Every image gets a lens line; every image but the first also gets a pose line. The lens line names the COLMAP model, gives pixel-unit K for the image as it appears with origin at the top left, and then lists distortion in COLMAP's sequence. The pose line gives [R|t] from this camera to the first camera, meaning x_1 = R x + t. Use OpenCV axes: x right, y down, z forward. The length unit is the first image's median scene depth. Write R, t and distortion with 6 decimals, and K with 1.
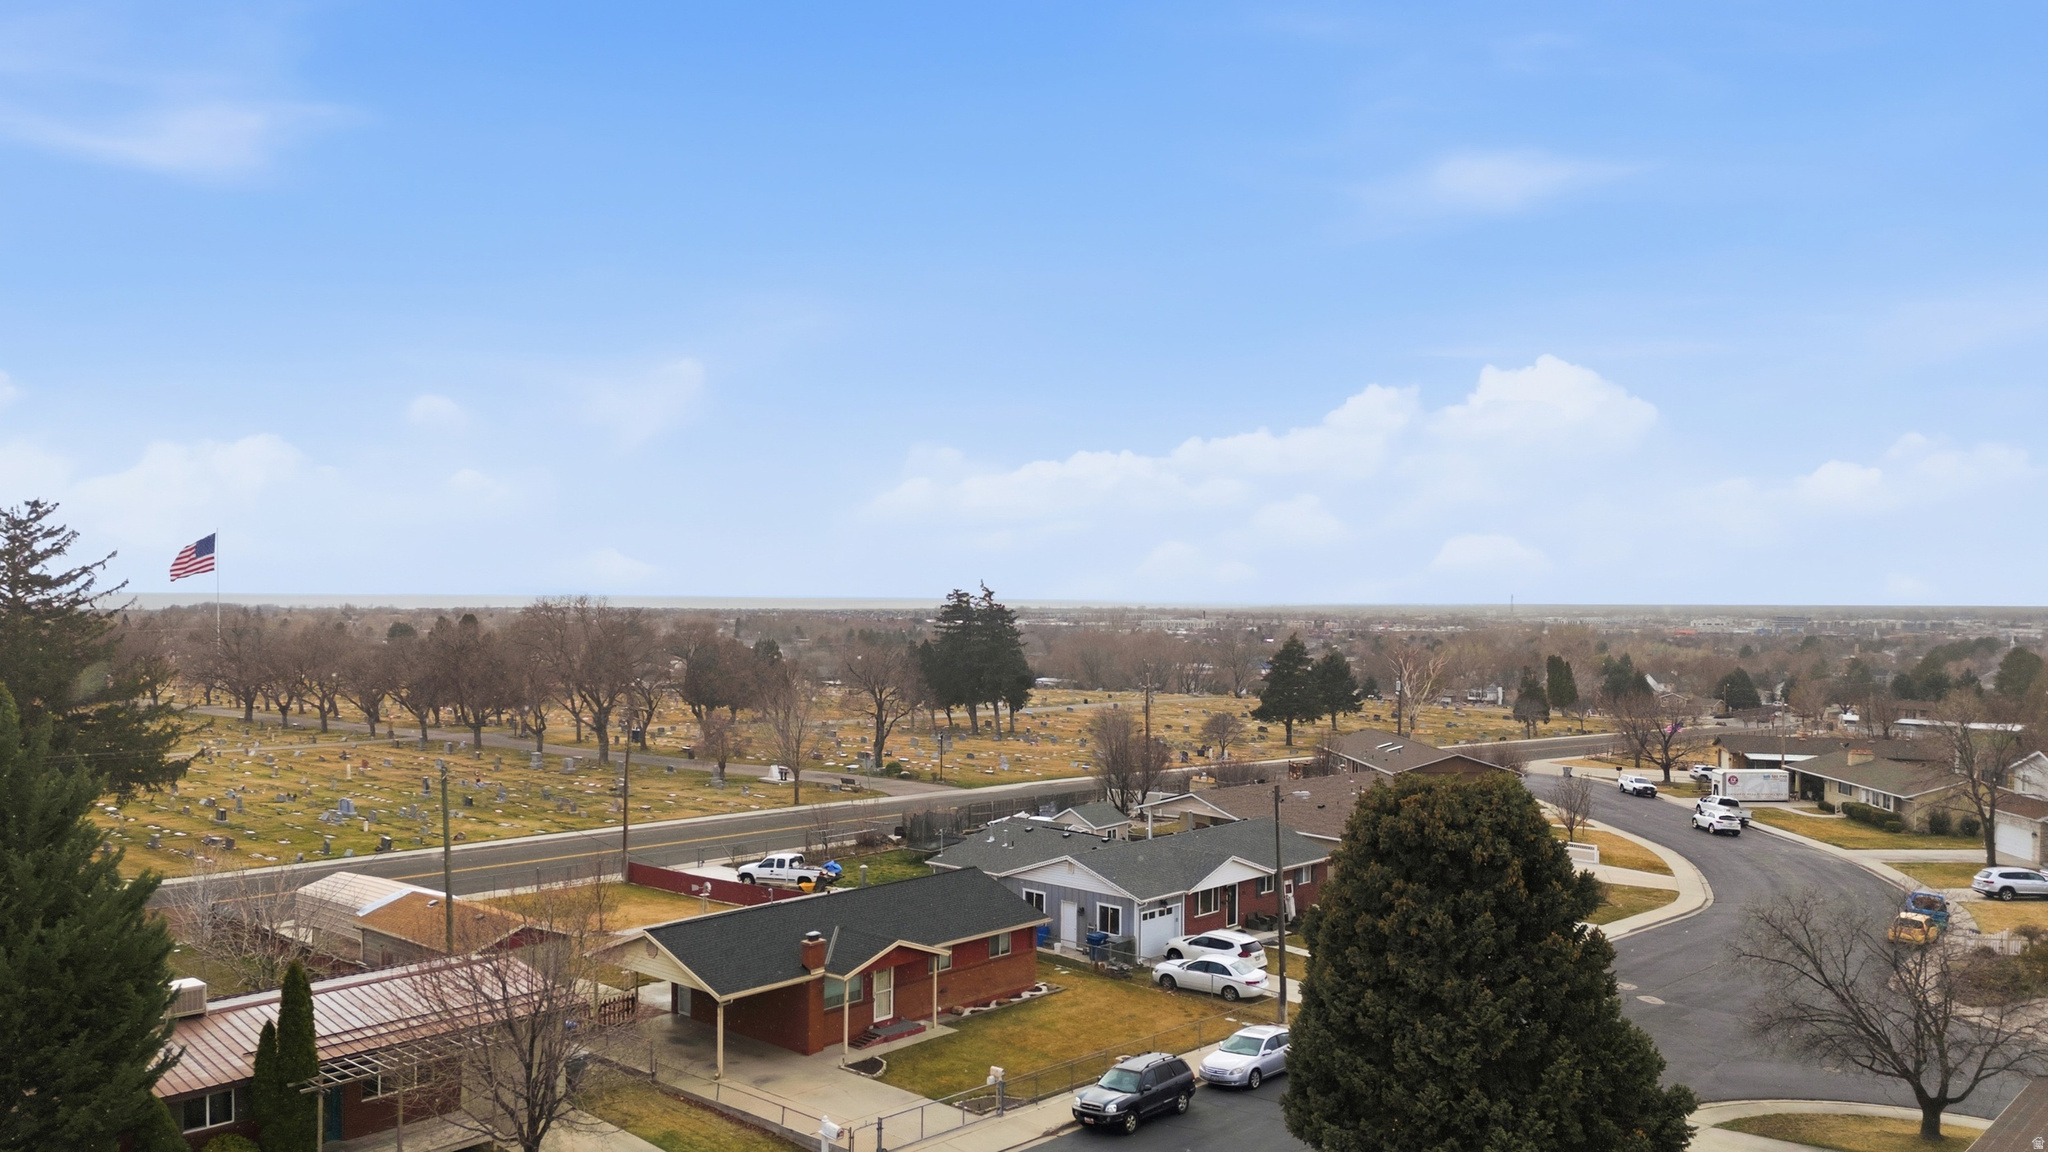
lens RADIAL K [[1543.8, 0, 1025.1], [0, 1543.8, 632.4], [0, 0, 1]] dist [0.112459, -0.135587]
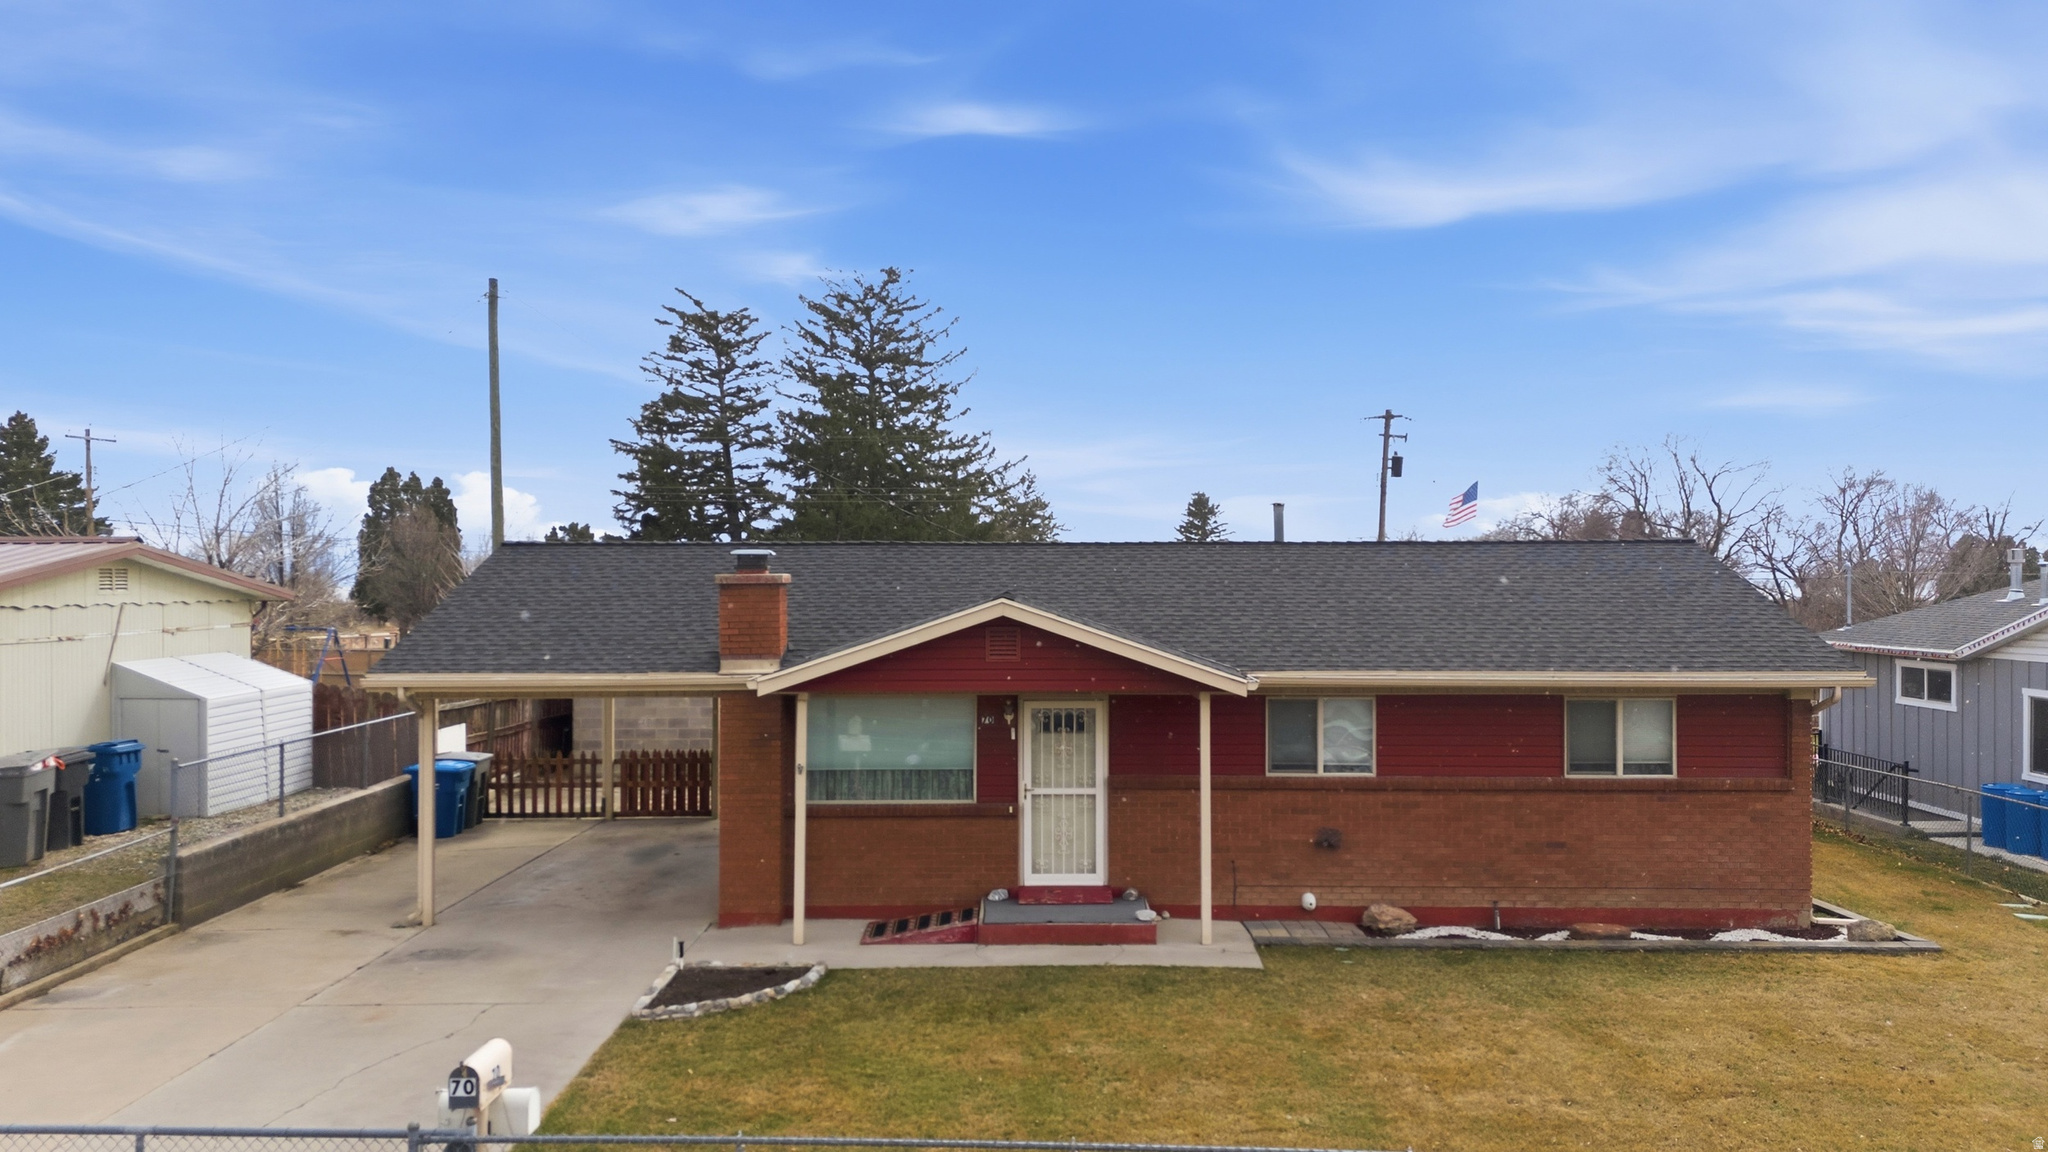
lens RADIAL K [[1513.3, 0, 1024.0], [0, 1513.3, 576.0], [0, 0, 1]] dist [0.103665, -0.125958]
pose [[0.671545, -0.008737, -0.740913, 0.116994], [-0.016768, 0.999495, -0.026984, 0.179328], [0.740774, 0.030545, 0.671059, 0.722601]]
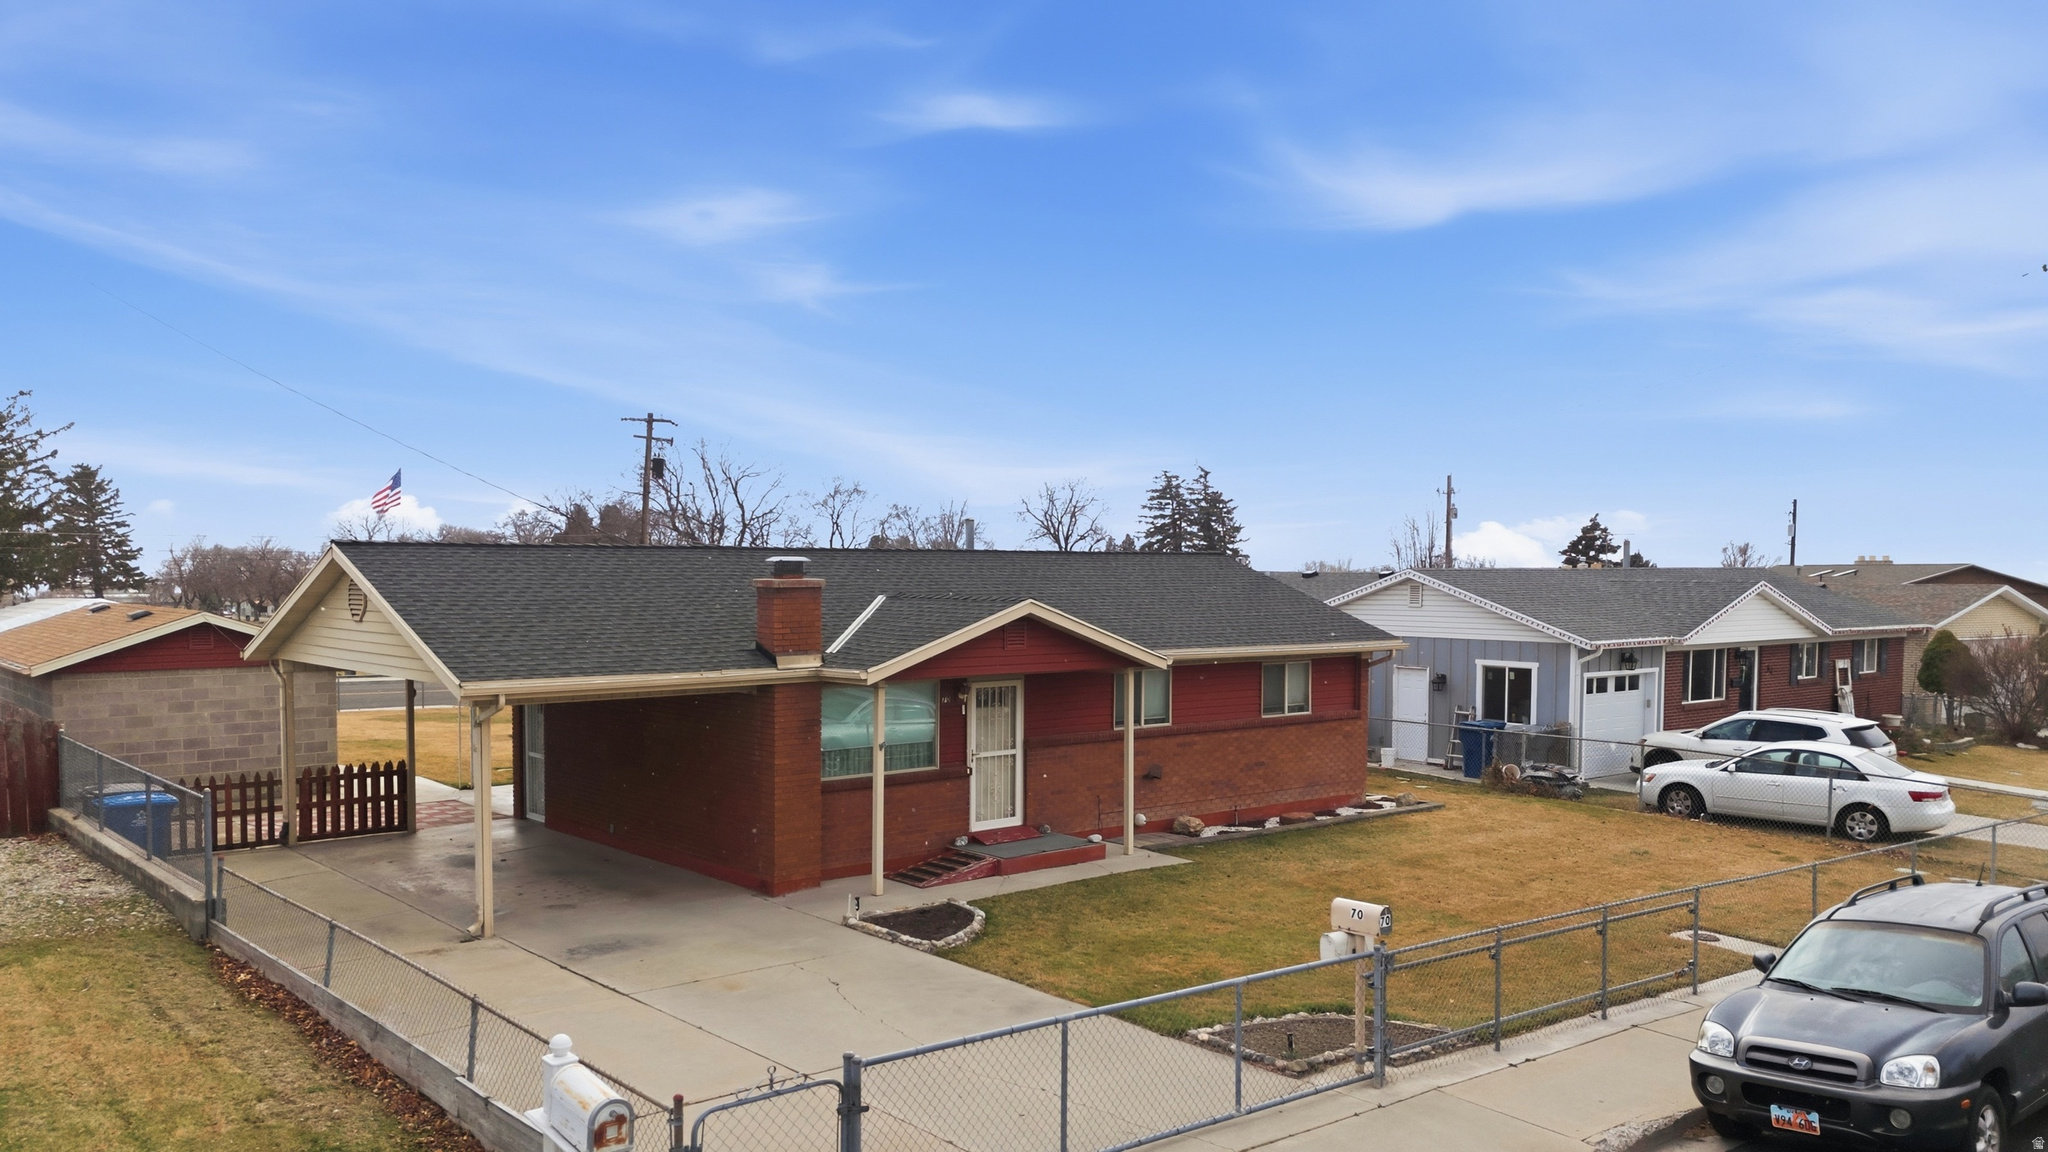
lens RADIAL K [[1543.8, 0, 1025.1], [0, 1543.8, 632.4], [0, 0, 1]] dist [0.112459, -0.135587]
pose [[0.991184, 0.001155, -0.132491, -0.030524], [0.000049, 0.999959, 0.009085, 0.180439], [0.132496, -0.009012, 0.991143, 0.569529]]
